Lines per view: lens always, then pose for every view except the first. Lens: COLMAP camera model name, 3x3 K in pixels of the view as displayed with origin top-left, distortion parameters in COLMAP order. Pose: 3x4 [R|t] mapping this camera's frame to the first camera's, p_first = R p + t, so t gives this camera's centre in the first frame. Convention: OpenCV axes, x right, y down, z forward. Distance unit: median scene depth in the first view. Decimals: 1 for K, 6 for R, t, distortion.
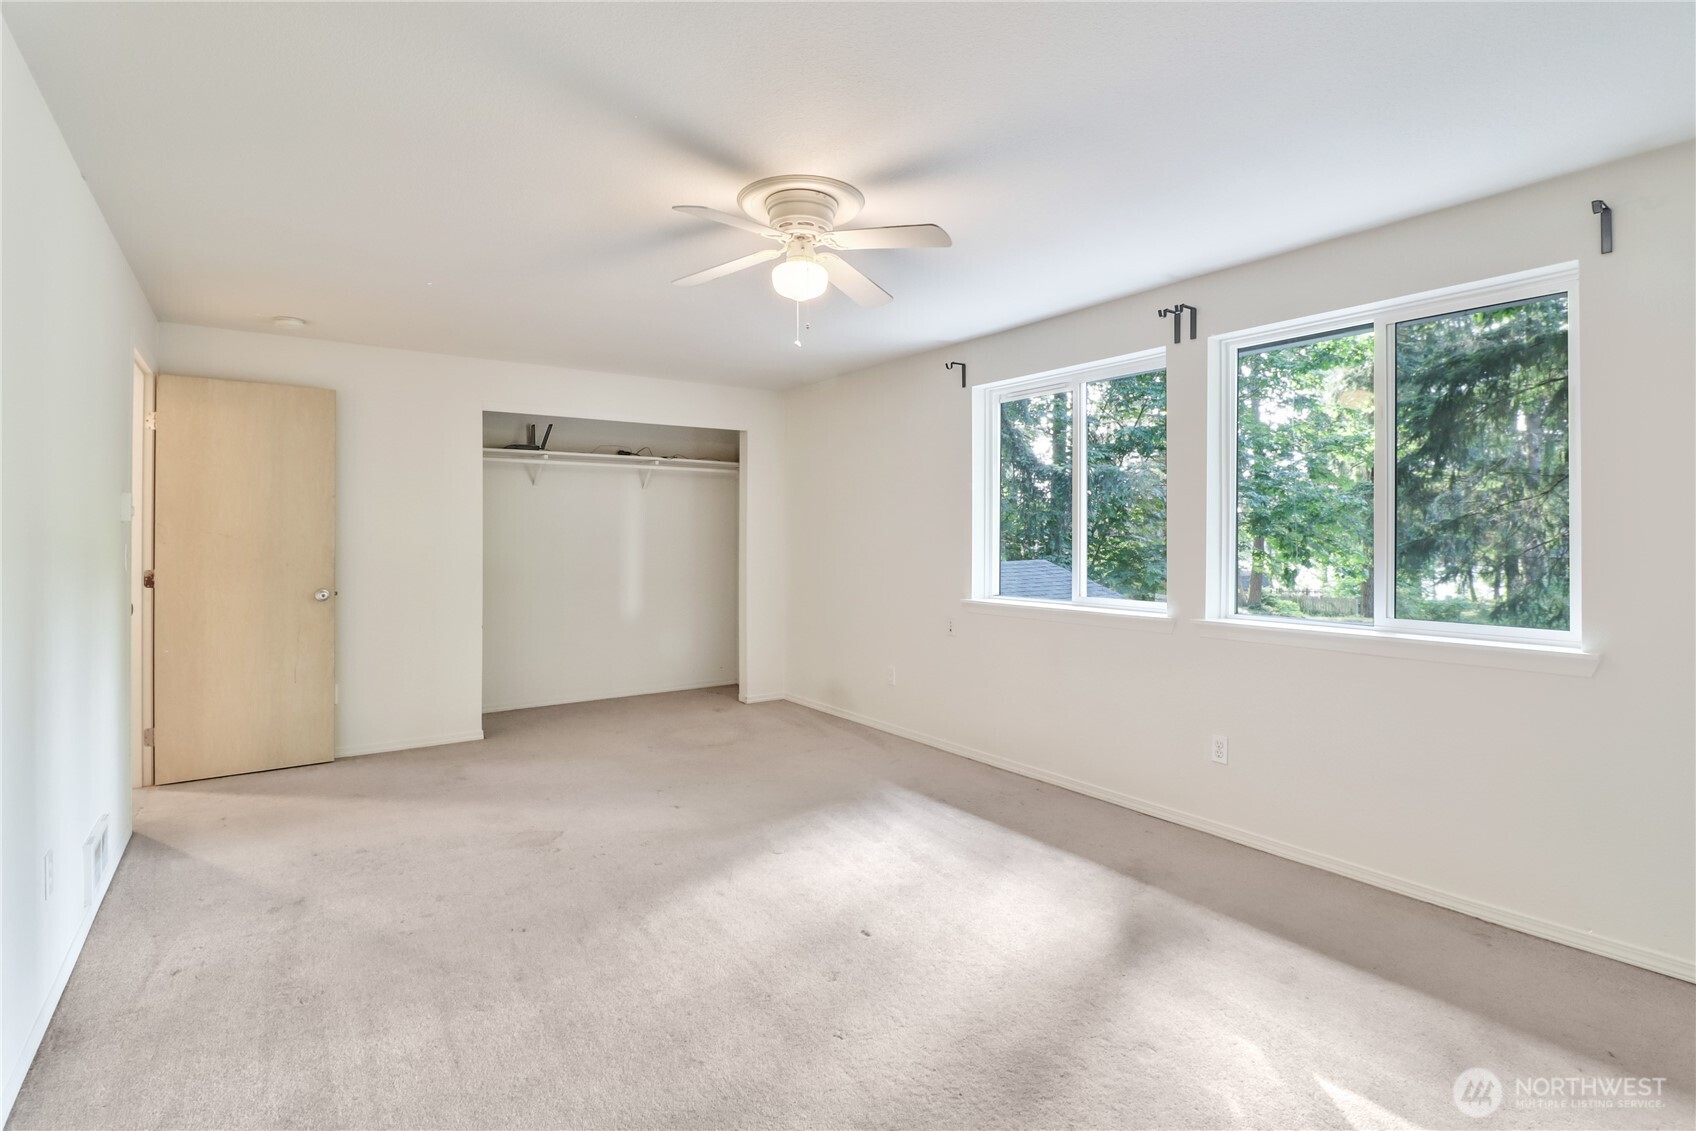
lens RADIAL K [[815.6, 0, 858.7], [0, 815.6, 537.0], [0, 0, 1]] dist [-0.002010, -0.000960]
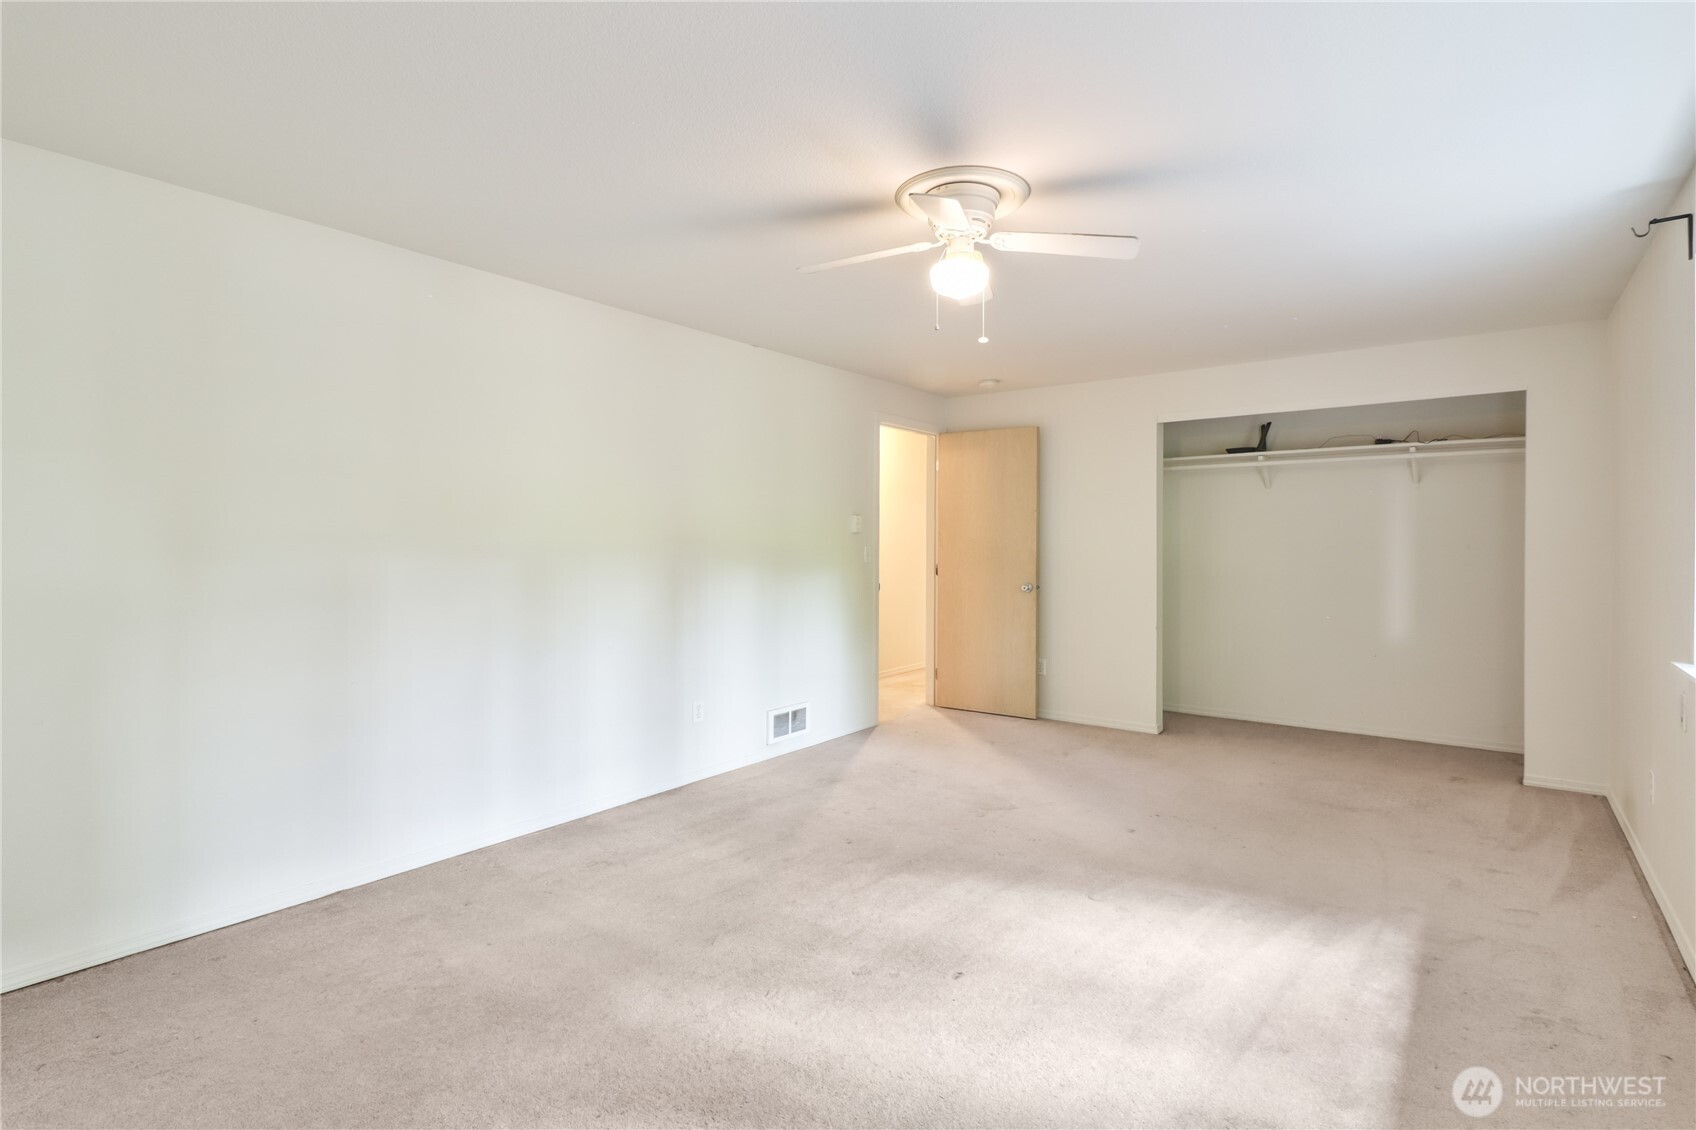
lens RADIAL K [[815.6, 0, 858.7], [0, 815.6, 536.5], [0, 0, 1]] dist [-0.002010, -0.000960]
pose [[0.313573, -0.005855, -0.949546, 0.475969], [-0.001616, 0.999976, -0.006699, -0.000361], [0.949563, 0.003635, 0.313556, 0.341395]]
